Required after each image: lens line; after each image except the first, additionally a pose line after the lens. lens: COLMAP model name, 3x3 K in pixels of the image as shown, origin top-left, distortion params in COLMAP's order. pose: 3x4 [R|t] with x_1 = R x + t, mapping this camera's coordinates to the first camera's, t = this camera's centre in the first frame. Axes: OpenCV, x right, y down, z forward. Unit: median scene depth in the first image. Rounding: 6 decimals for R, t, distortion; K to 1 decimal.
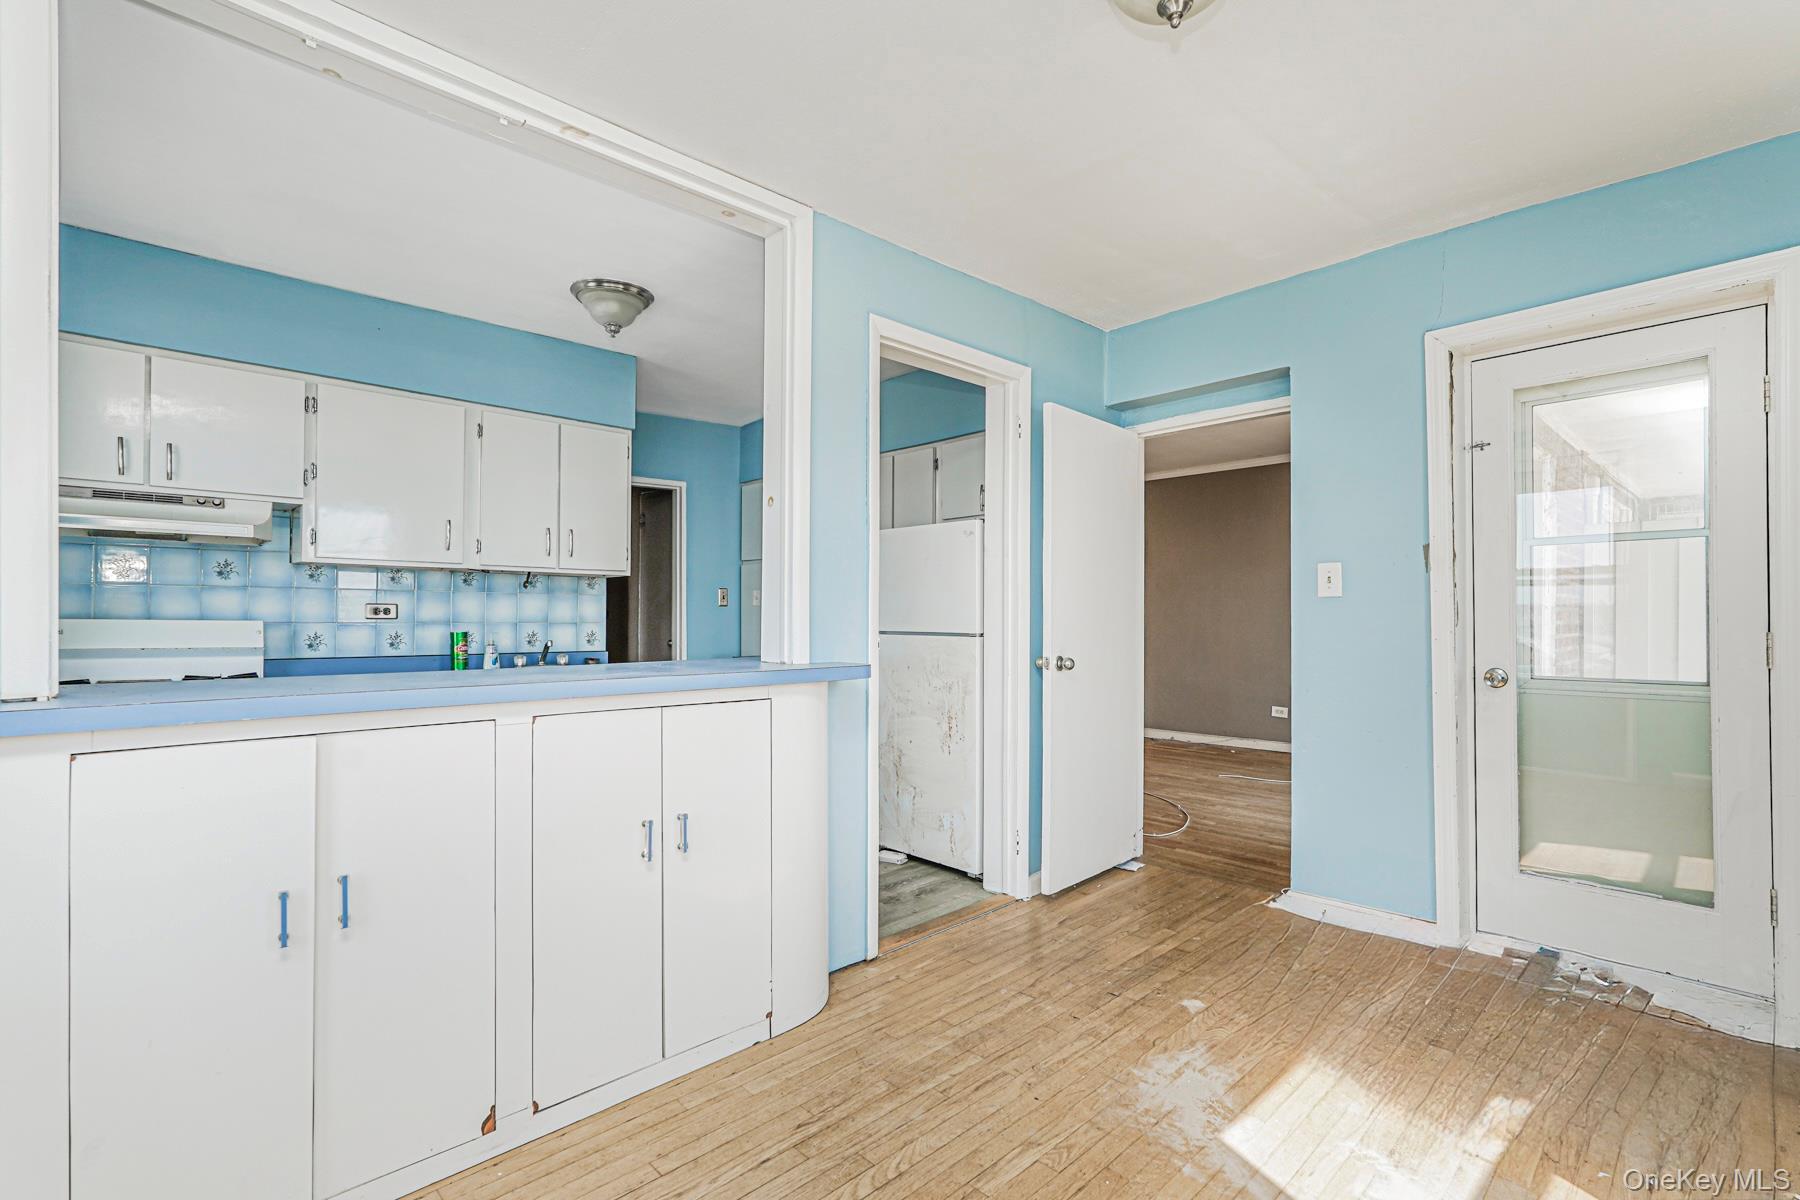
lens RADIAL K [[805.2, 0, 890.8], [0, 805.2, 602.9], [0, 0, 1]] dist [-0.019514, 0.010443]
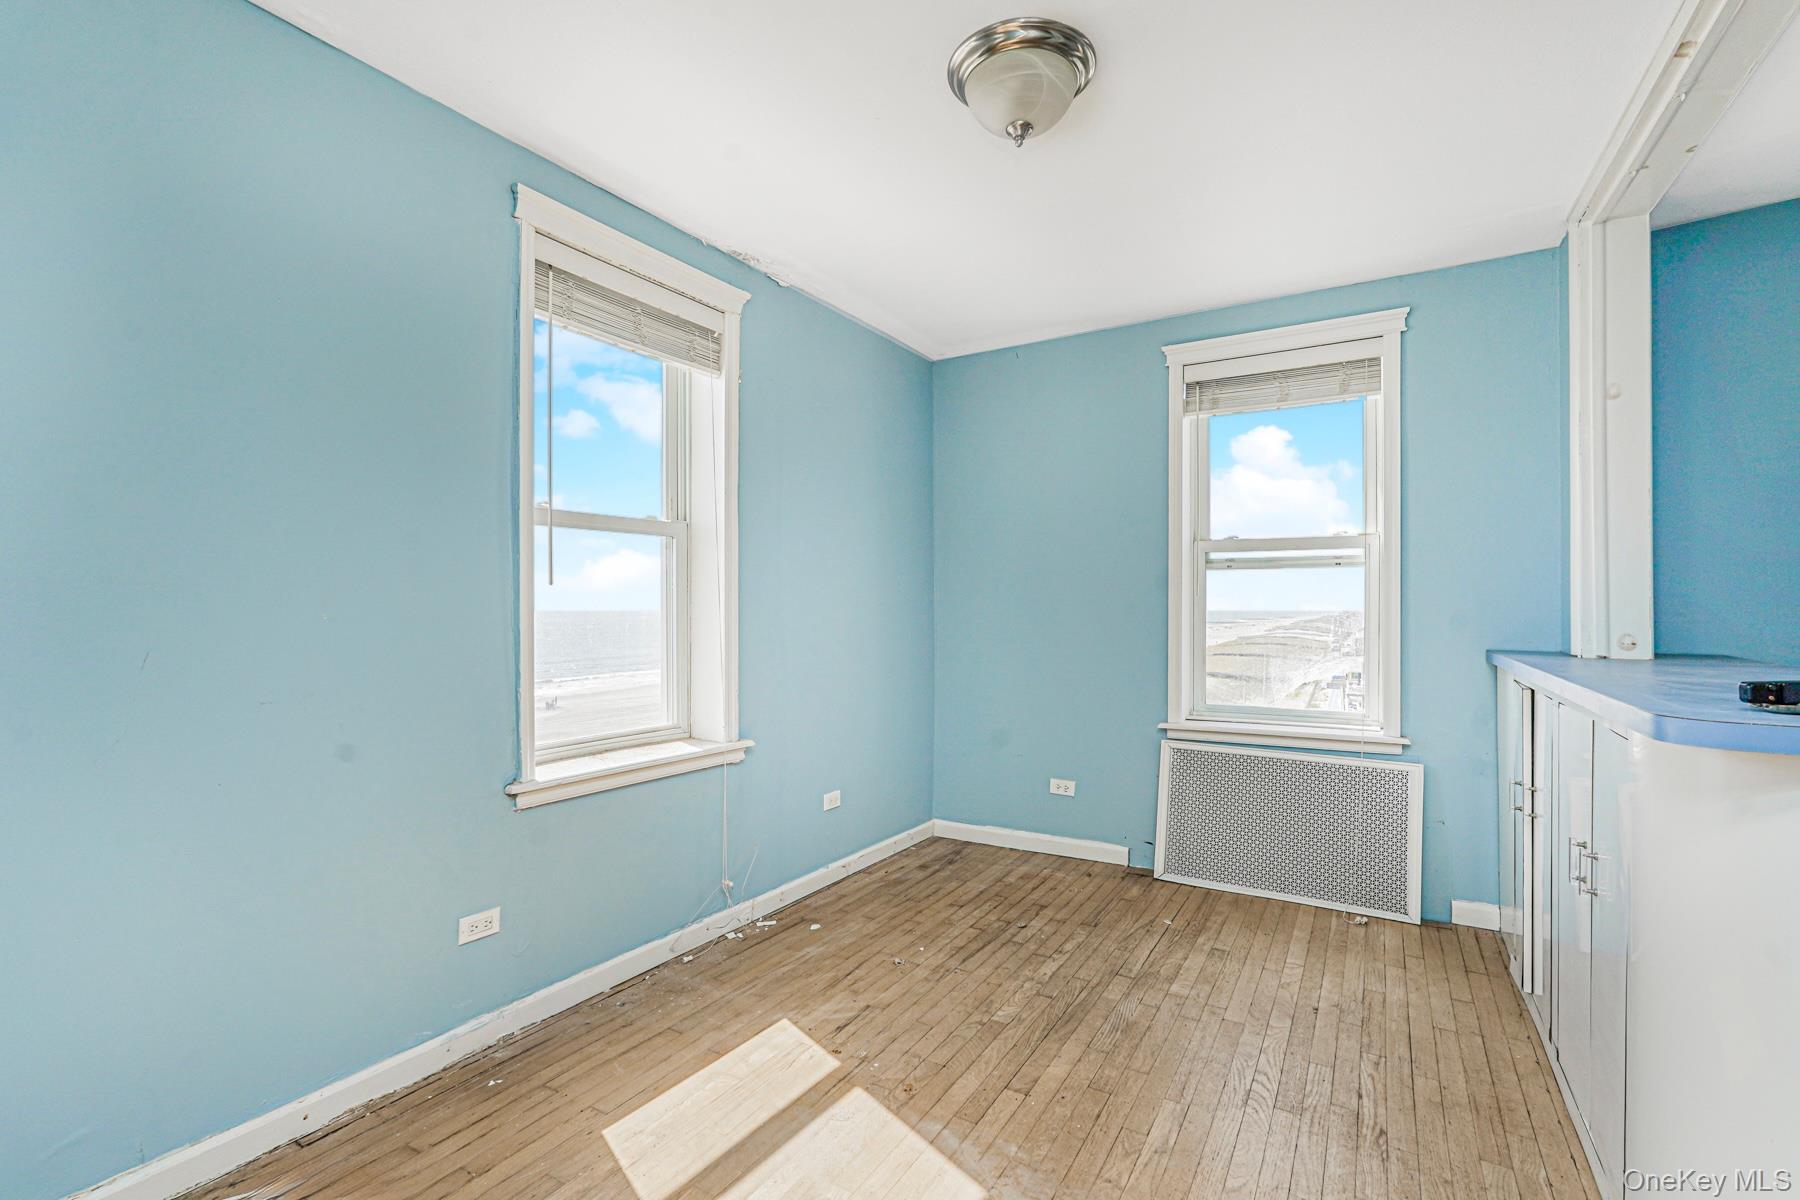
lens RADIAL K [[820.3, 0, 919.9], [0, 820.3, 603.8], [0, 0, 1]] dist [-0.020009, 0.018489]
pose [[-0.950916, -0.005520, -0.309401, 0.380647], [-0.000507, 0.999867, -0.016281, 0.012752], [0.309449, -0.015325, -0.950792, 0.922090]]
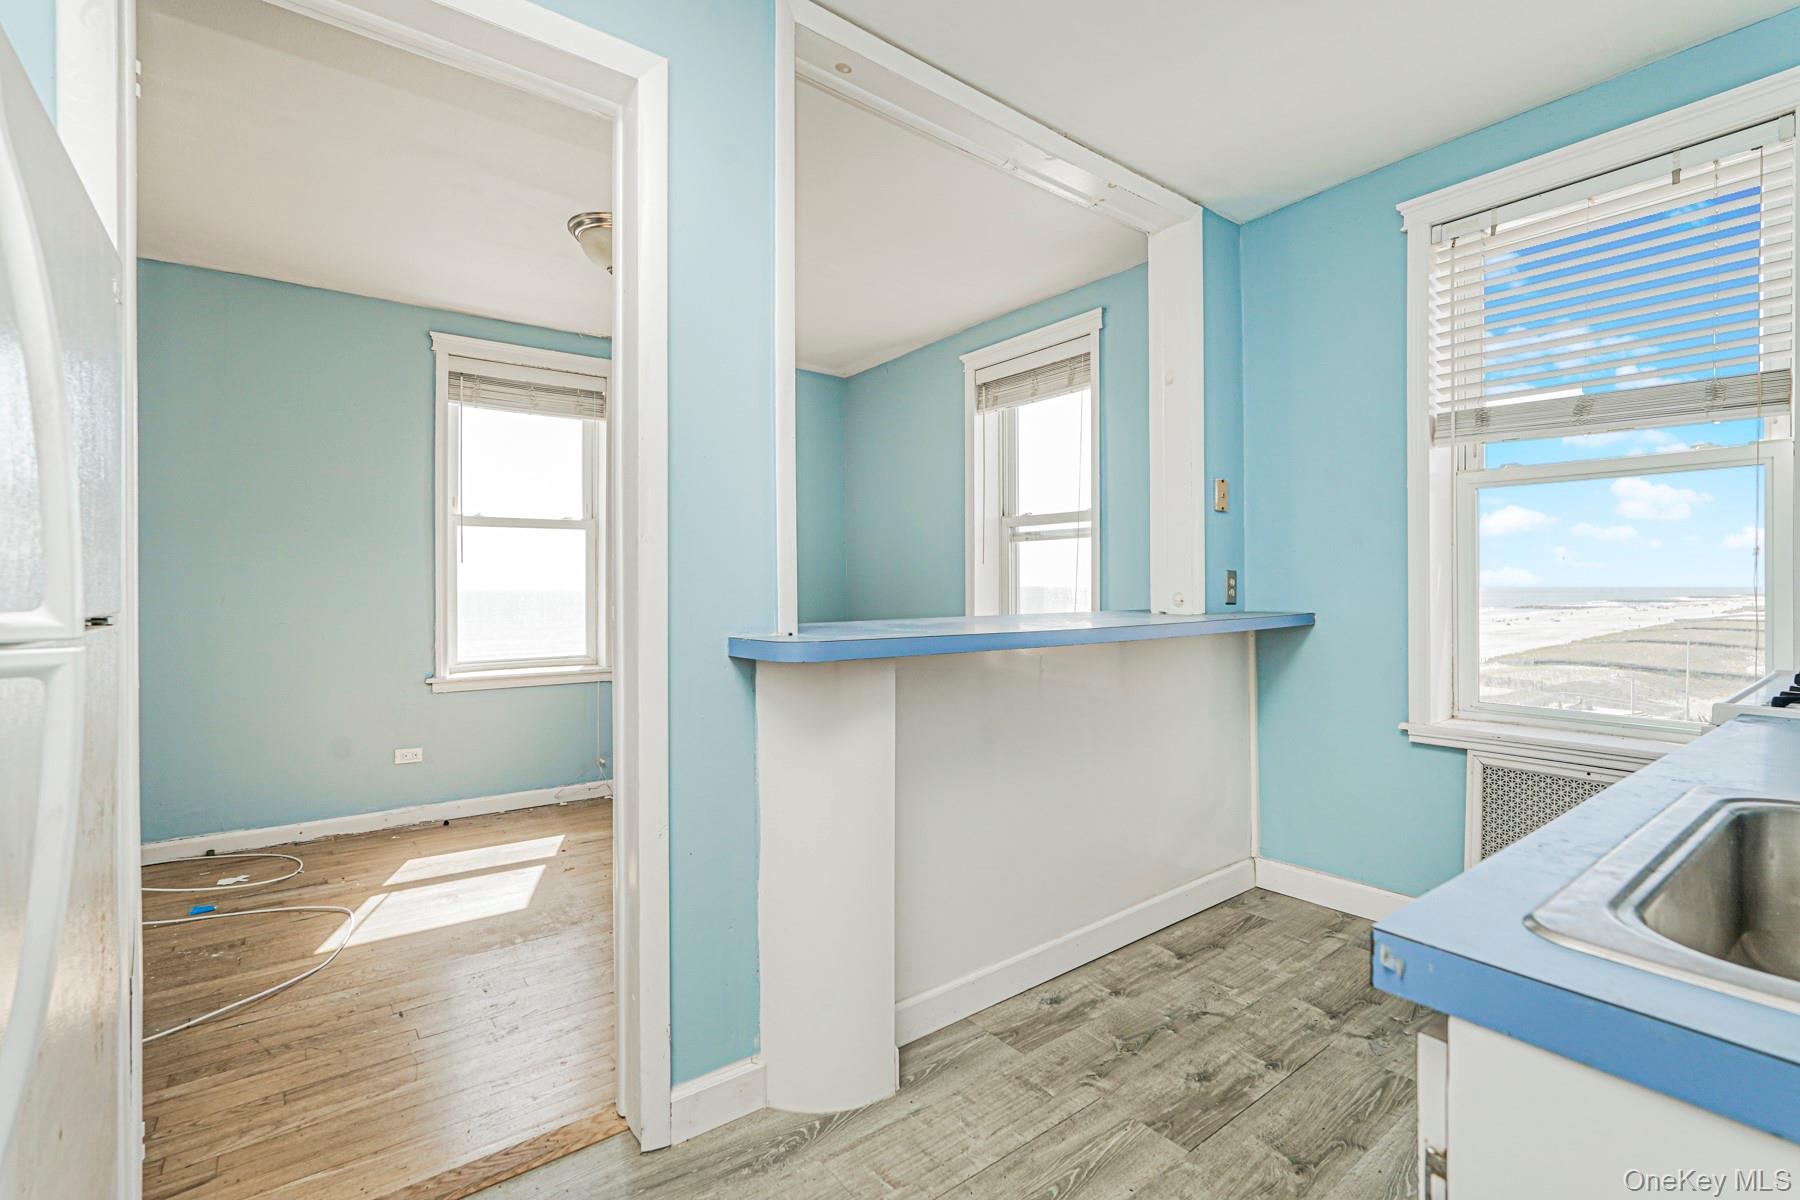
lens RADIAL K [[814.8, 0, 880.7], [0, 814.8, 577.6], [0, 0, 1]] dist [0.012731, 0.000284]
pose [[-0.996542, 0.001174, 0.083078, -0.231692], [-0.000434, 0.999813, -0.019337, 0.029240], [-0.083085, -0.019306, -0.996355, 1.280581]]
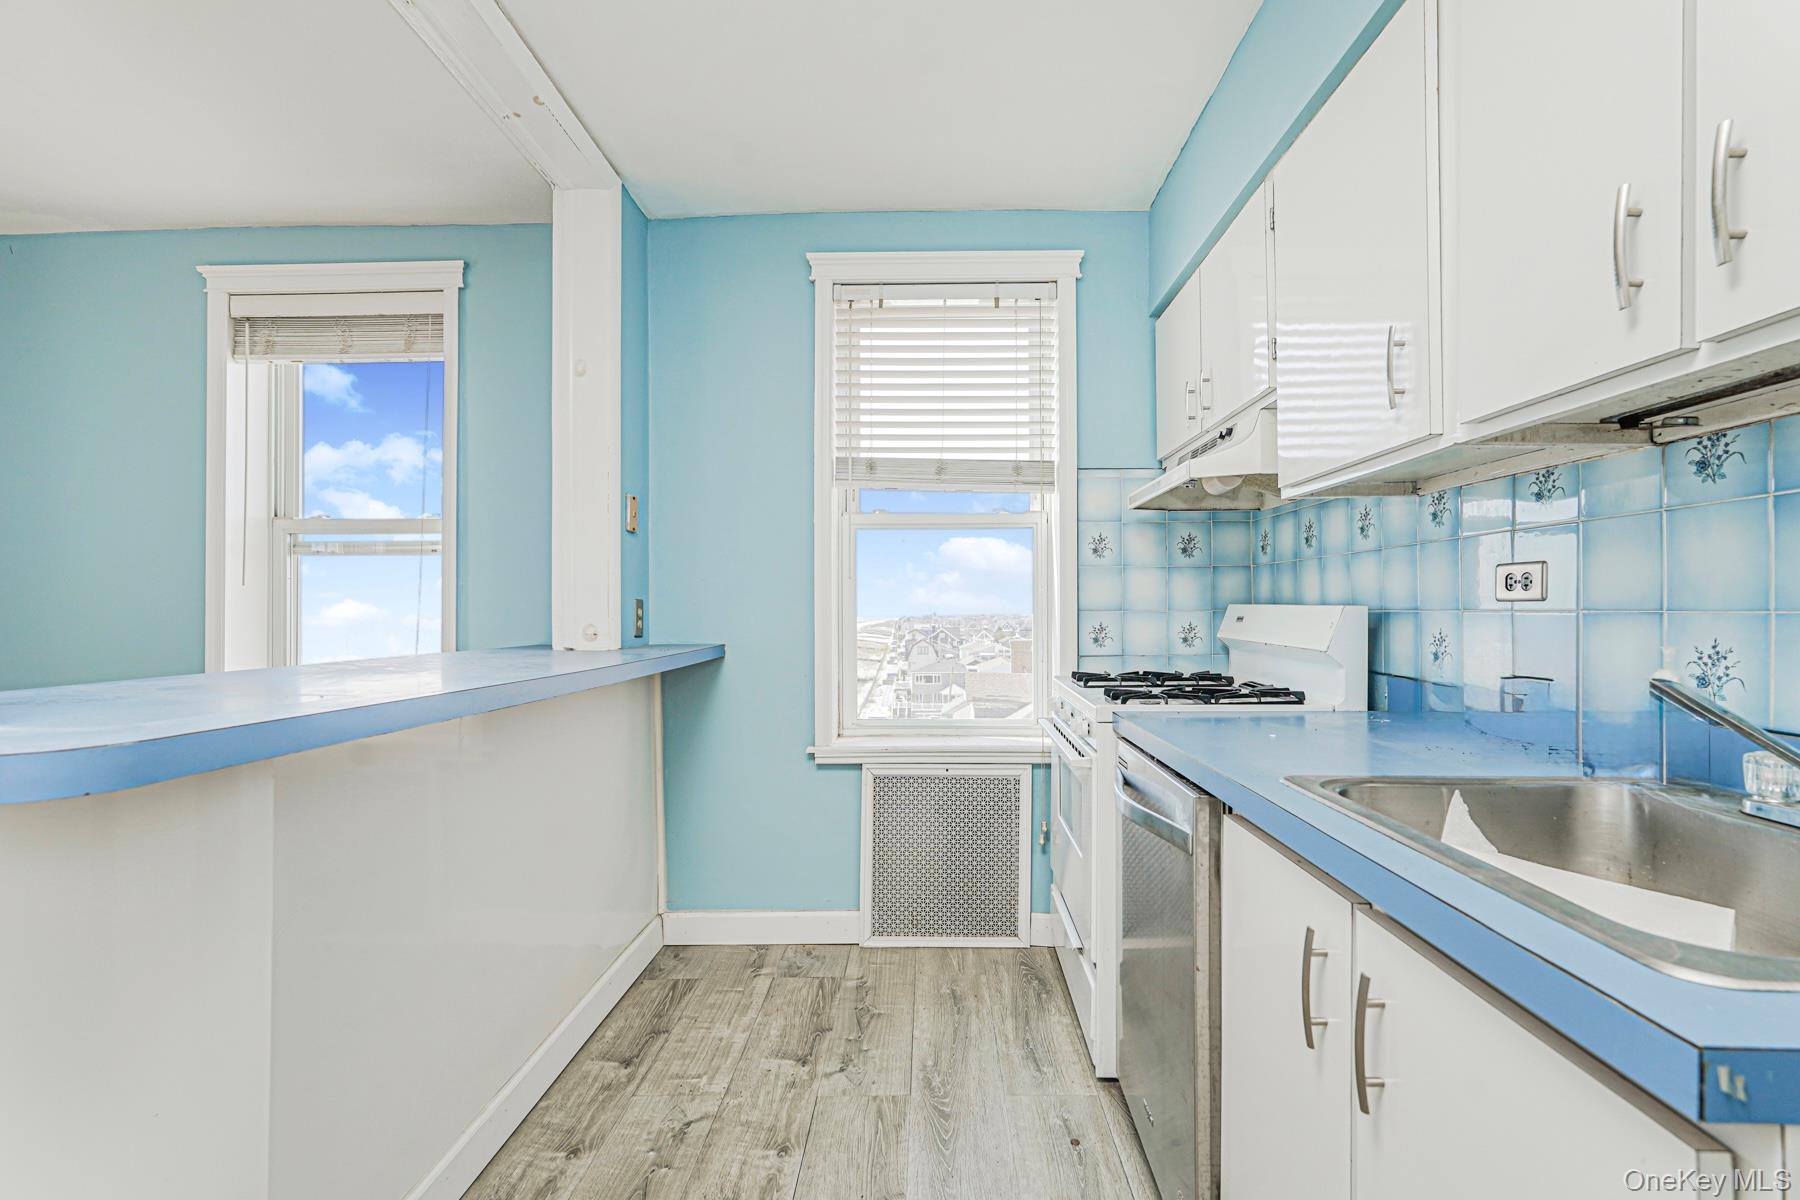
lens RADIAL K [[820.3, 0, 919.9], [0, 820.3, 603.8], [0, 0, 1]] dist [-0.020009, 0.018489]
pose [[-0.677936, -0.008642, -0.735071, -0.139705], [0.010297, 0.999721, -0.021251, 0.028044], [0.735049, -0.021976, -0.677658, 1.104561]]
